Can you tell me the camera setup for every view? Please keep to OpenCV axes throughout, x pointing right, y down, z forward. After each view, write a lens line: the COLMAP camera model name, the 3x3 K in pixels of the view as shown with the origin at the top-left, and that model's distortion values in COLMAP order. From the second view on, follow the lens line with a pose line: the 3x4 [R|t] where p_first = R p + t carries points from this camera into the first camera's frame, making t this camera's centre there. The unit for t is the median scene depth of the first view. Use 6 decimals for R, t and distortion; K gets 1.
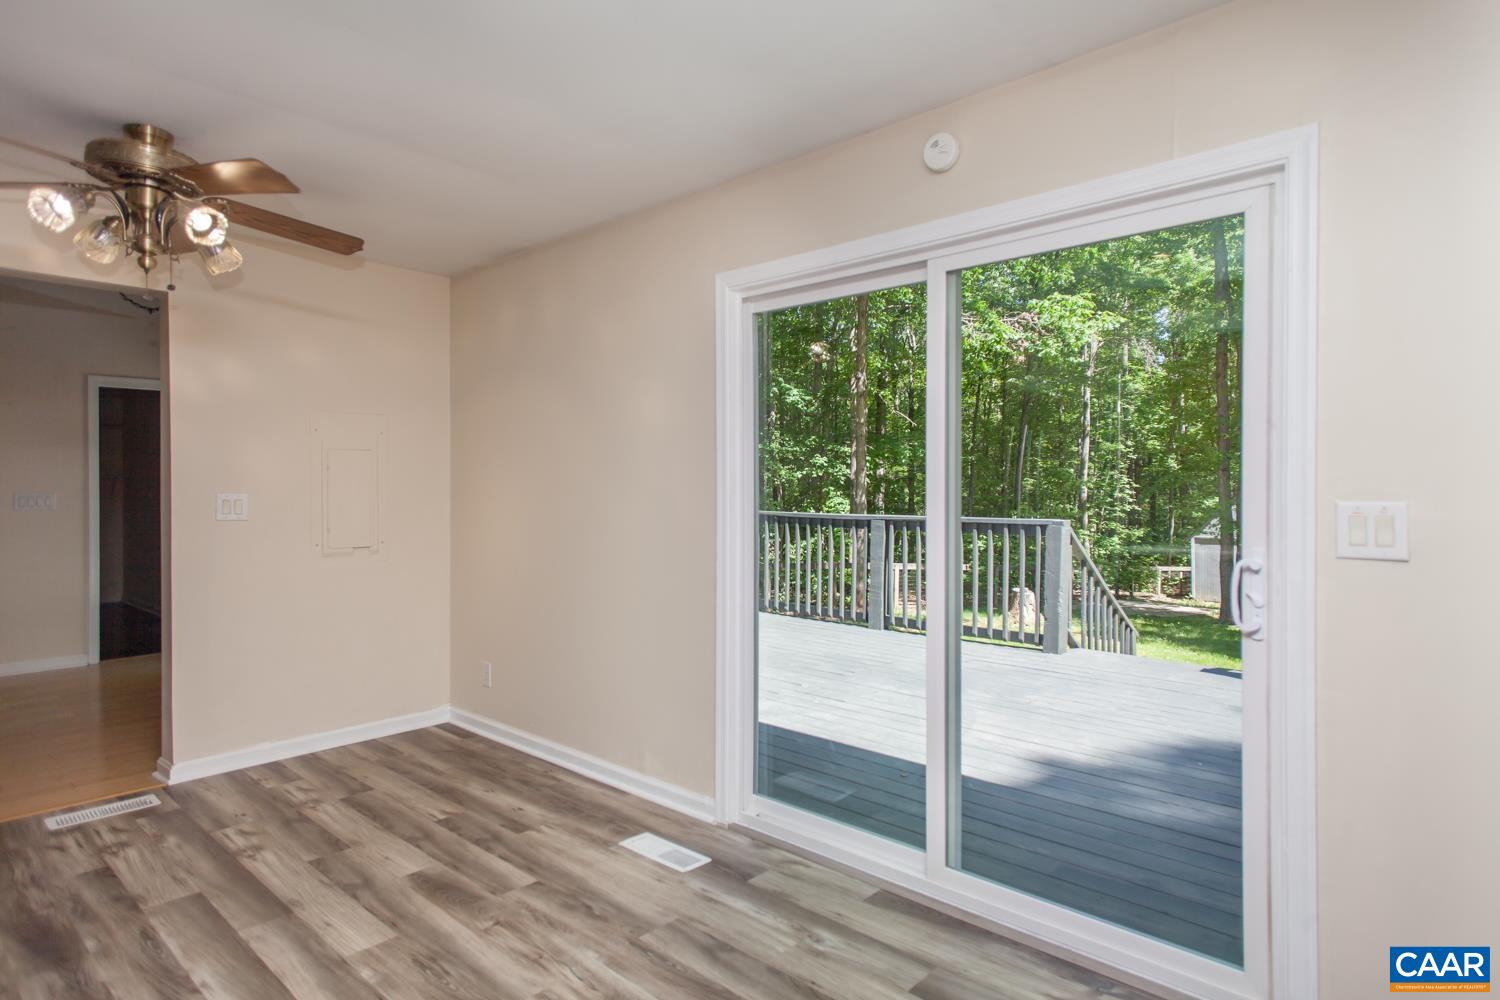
lens RADIAL K [[850.7, 0, 750.0], [0, 850.7, 500.0], [0, 0, 1]] dist [-0.025831, -0.000210]
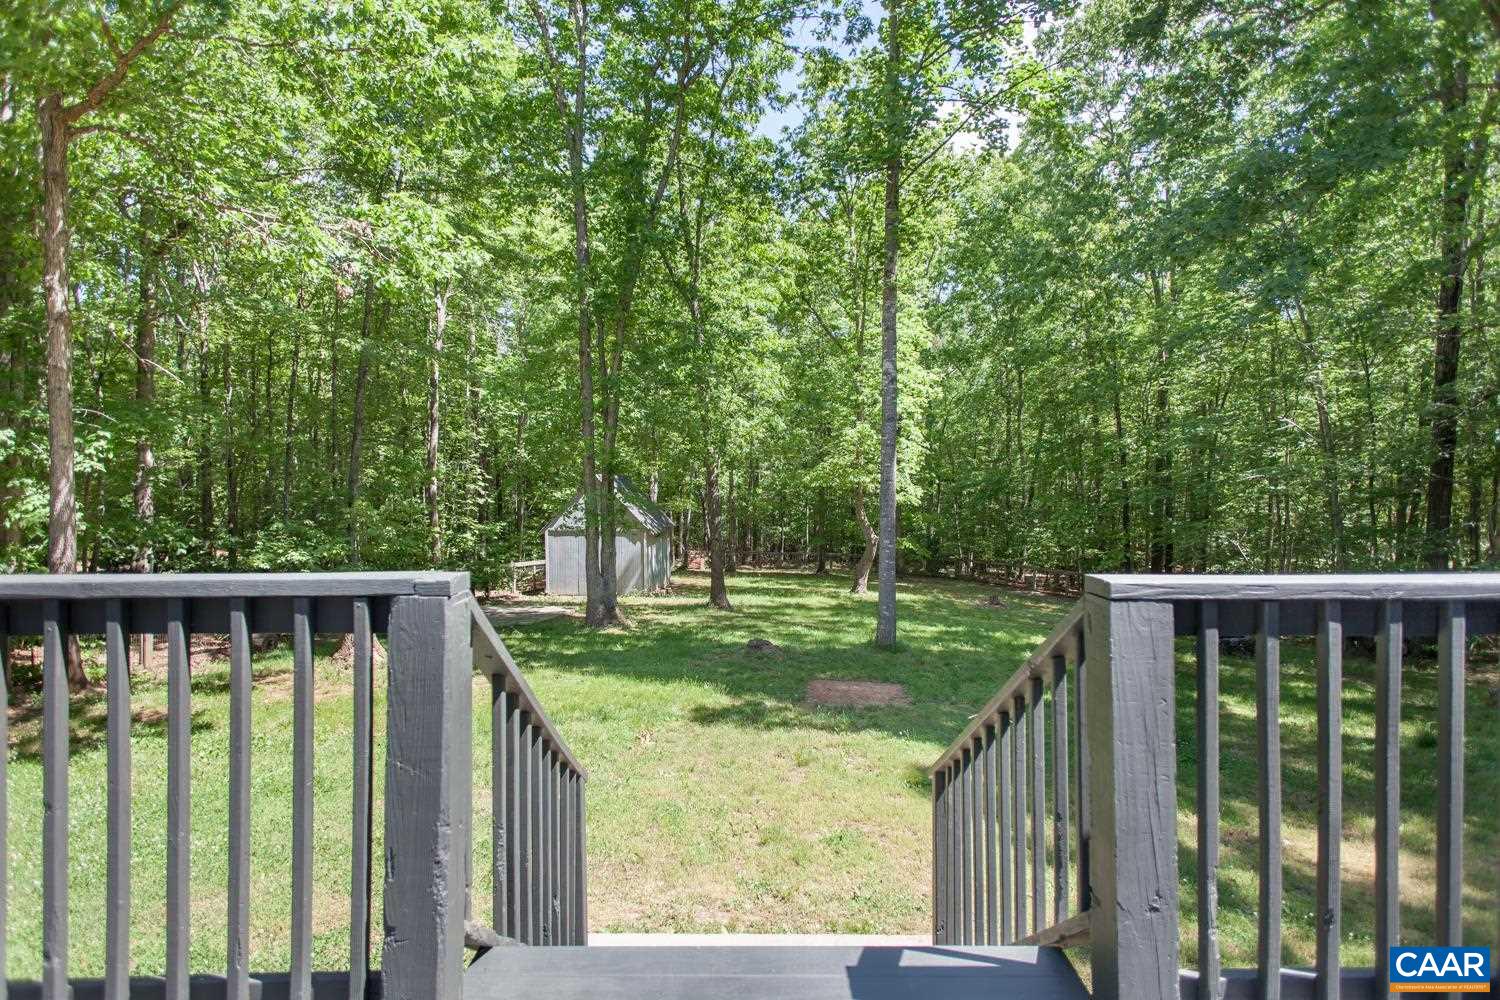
lens RADIAL K [[850.7, 0, 750.0], [0, 850.7, 500.0], [0, 0, 1]] dist [-0.025831, -0.000210]
pose [[0.739369, -0.021433, 0.672959, 0.055133], [0.015420, 0.999770, 0.014900, -0.000941], [-0.673124, -0.000640, 0.739529, 0.157249]]
